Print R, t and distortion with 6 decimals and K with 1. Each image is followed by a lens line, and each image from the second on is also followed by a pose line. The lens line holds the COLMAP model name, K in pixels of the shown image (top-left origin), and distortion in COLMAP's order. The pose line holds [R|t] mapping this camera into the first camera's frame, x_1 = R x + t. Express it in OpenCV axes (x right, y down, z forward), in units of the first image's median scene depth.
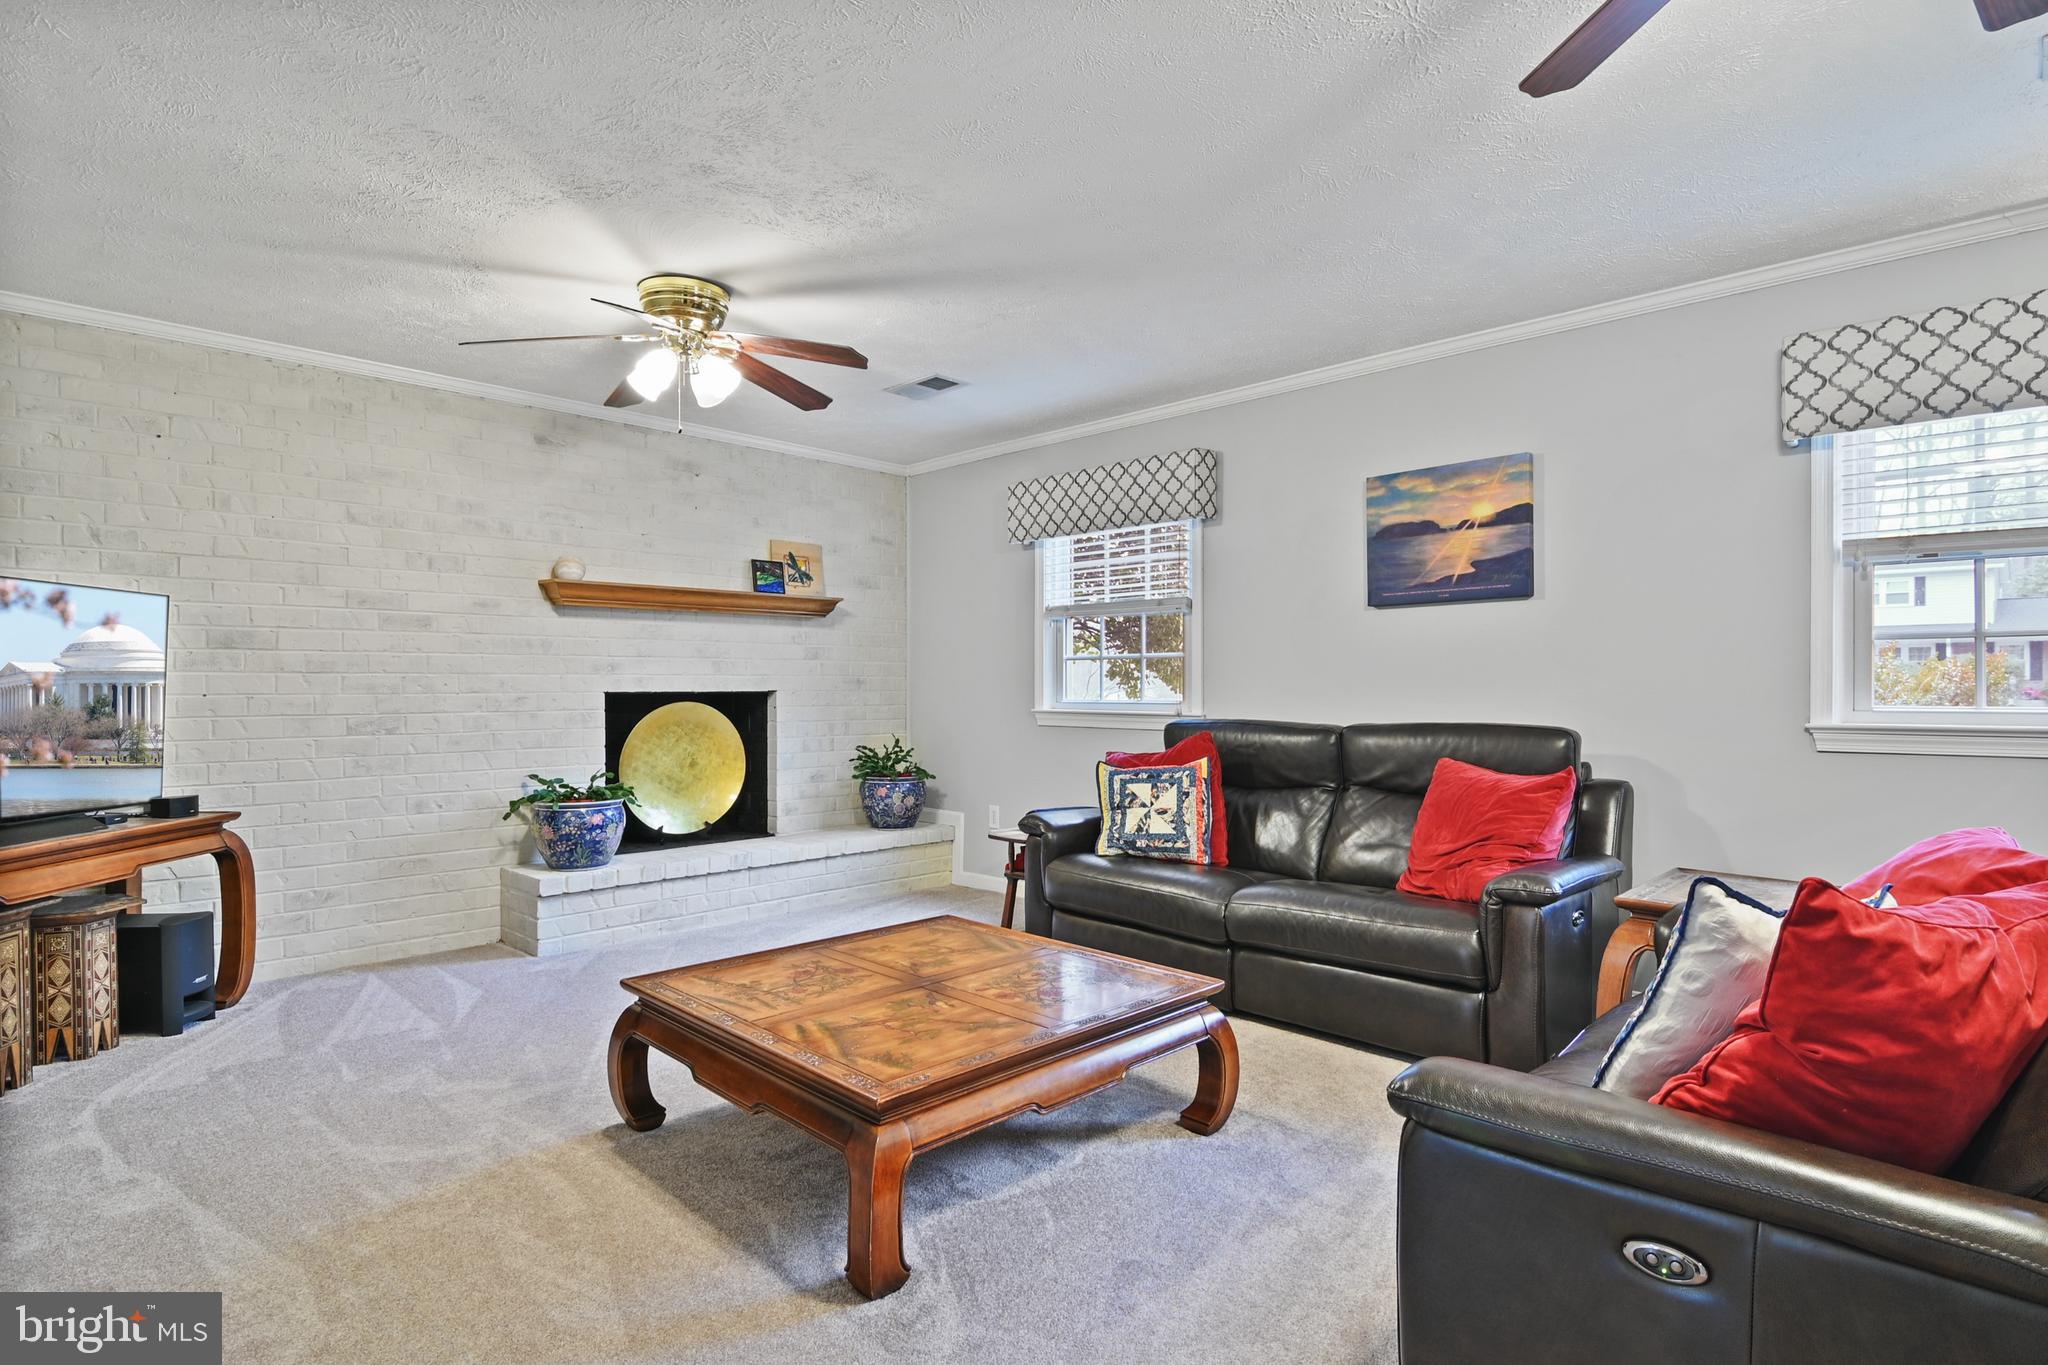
lens RADIAL K [[1048.6, 0, 1036.4], [0, 1048.6, 684.3], [0, 0, 1]] dist [-0.015916, -0.003020]
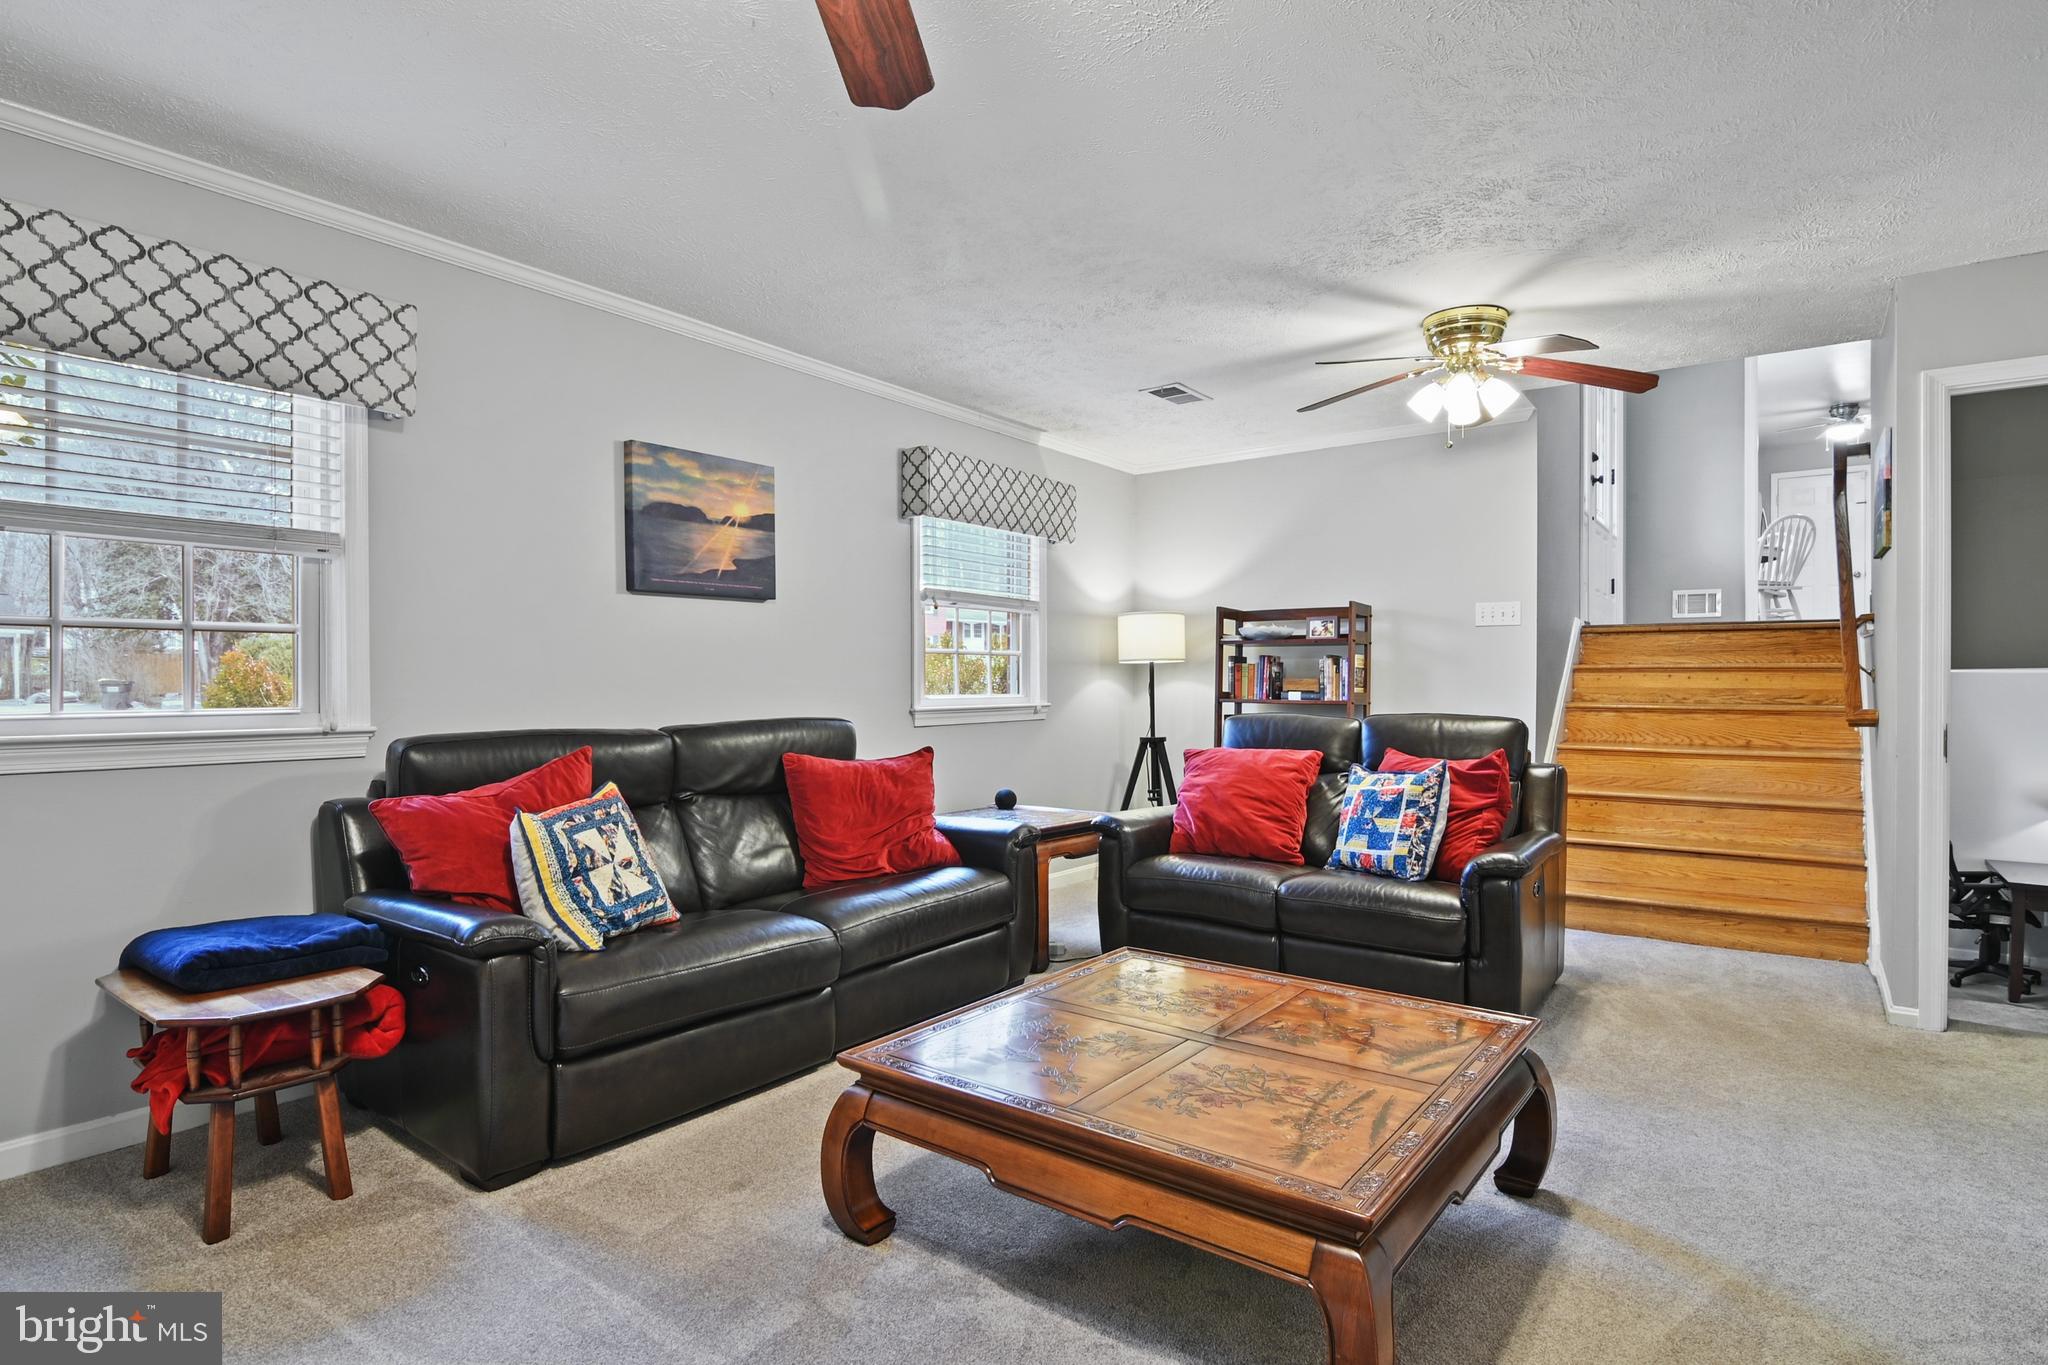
lens RADIAL K [[1048.6, 0, 1033.1], [0, 1048.6, 685.4], [0, 0, 1]] dist [-0.015916, -0.003020]
pose [[-0.135557, -0.003904, 0.990762, -0.629886], [-0.000774, 0.999992, 0.003835, 0.000208], [-0.990769, -0.000247, -0.135559, 0.860420]]
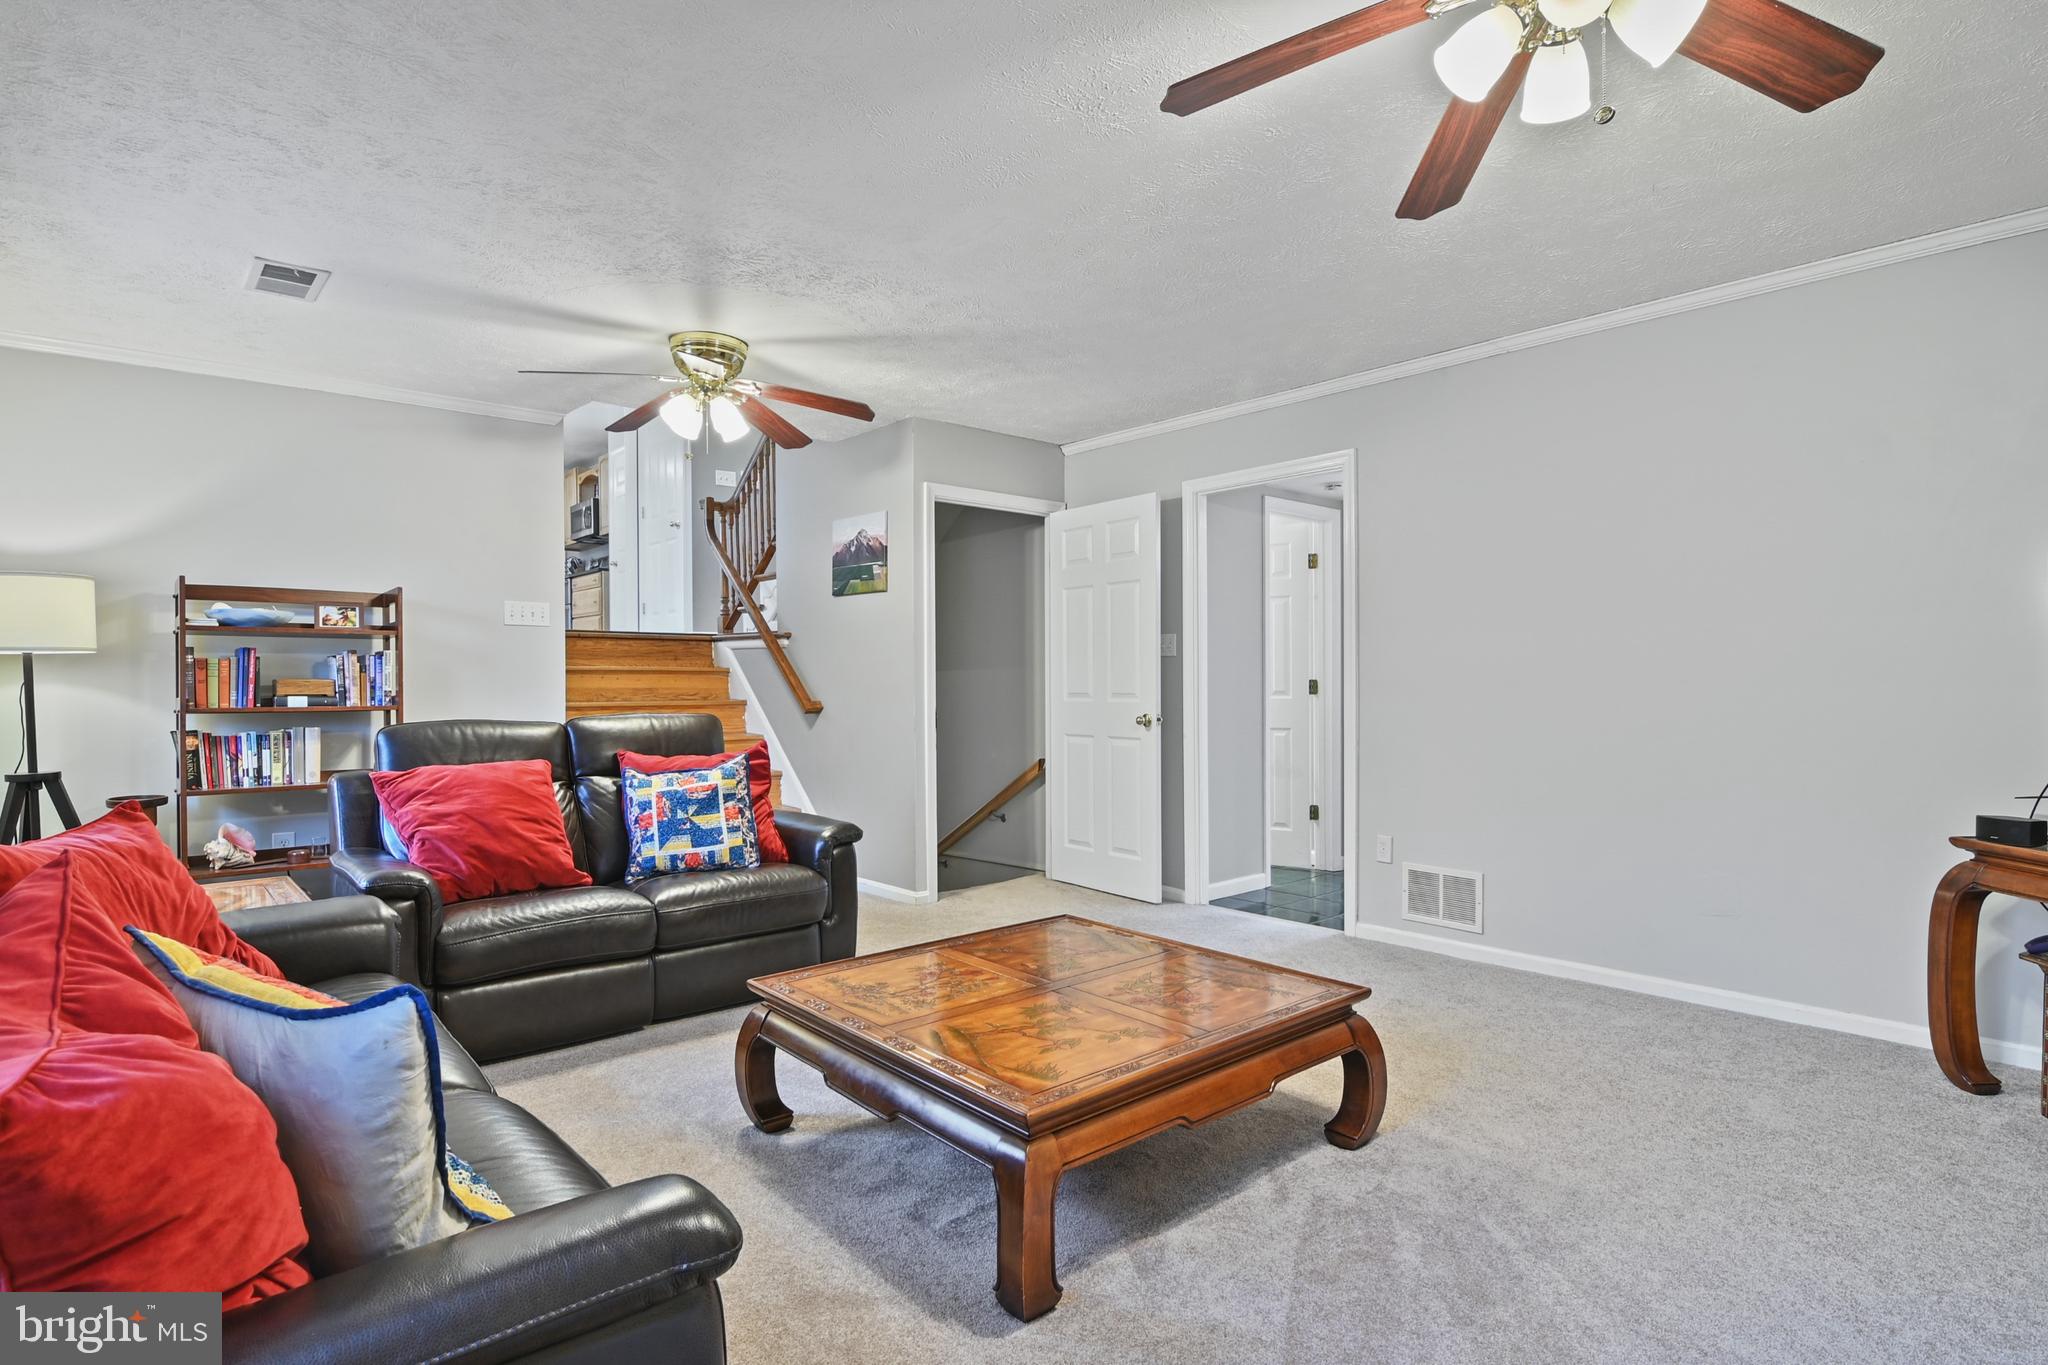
lens RADIAL K [[1048.6, 0, 1026.2], [0, 1048.6, 685.2], [0, 0, 1]] dist [-0.015916, -0.003020]
pose [[-0.997512, 0.004637, 0.070338, -0.106387], [0.004842, 0.999985, 0.002748, 0.002790], [-0.070324, 0.003082, -0.997519, 1.352858]]
